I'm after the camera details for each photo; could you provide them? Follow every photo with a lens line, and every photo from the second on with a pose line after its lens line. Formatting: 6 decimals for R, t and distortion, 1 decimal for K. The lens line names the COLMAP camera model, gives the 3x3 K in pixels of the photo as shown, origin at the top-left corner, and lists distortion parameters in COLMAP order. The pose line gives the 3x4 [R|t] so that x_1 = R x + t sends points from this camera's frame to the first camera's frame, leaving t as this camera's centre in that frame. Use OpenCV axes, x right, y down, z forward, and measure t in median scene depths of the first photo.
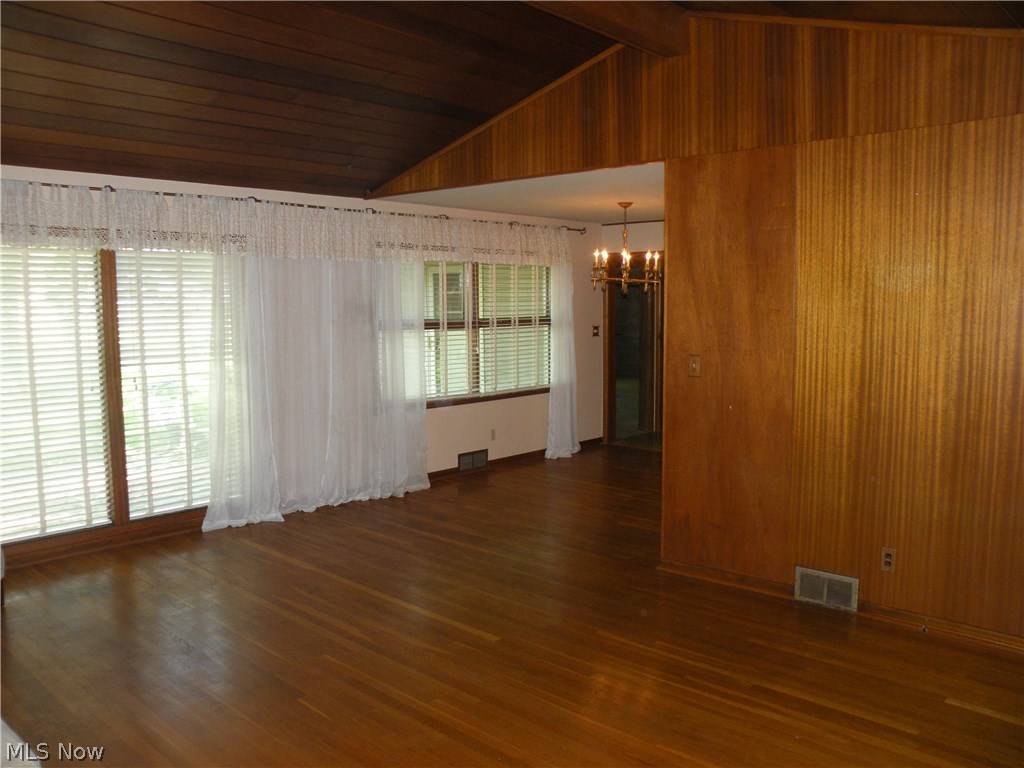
lens RADIAL K [[828.1, 0, 512.0], [0, 828.1, 388.7], [0, 0, 1]] dist [-0.160509, 0.151481]
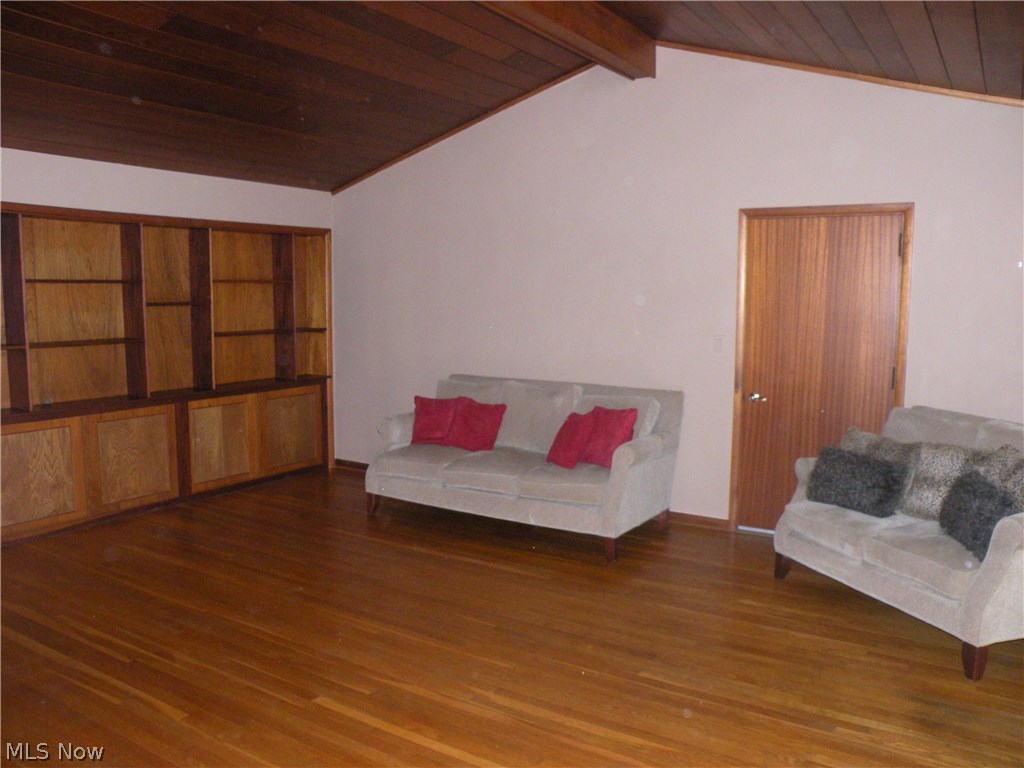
lens RADIAL K [[828.1, 0, 512.0], [0, 828.1, 388.7], [0, 0, 1]] dist [-0.160509, 0.151481]
pose [[-0.985025, 0.017505, -0.171523, -0.078674], [-0.020343, 0.976083, 0.216442, -0.176537], [0.171209, 0.216690, -0.961110, 1.769310]]
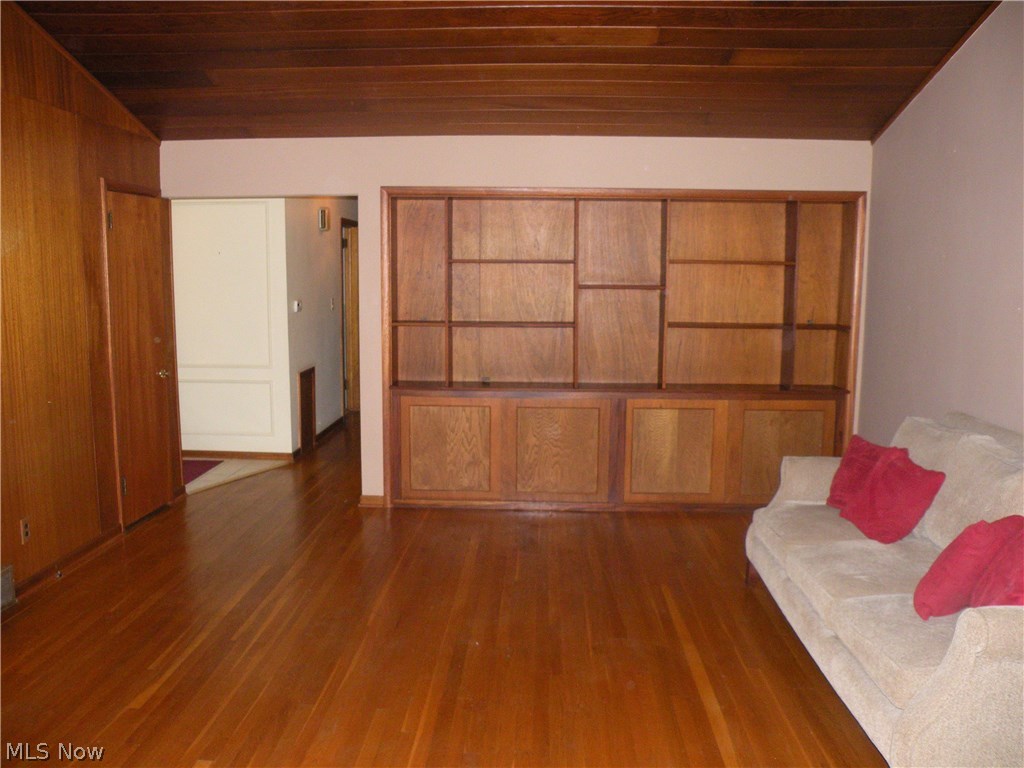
lens RADIAL K [[828.1, 0, 512.0], [0, 828.1, 388.7], [0, 0, 1]] dist [-0.160509, 0.151481]
pose [[-0.641291, -0.105296, 0.760038, -0.667466], [0.075884, 0.976980, 0.199379, -0.111393], [-0.763536, 0.185535, -0.618538, 1.175343]]
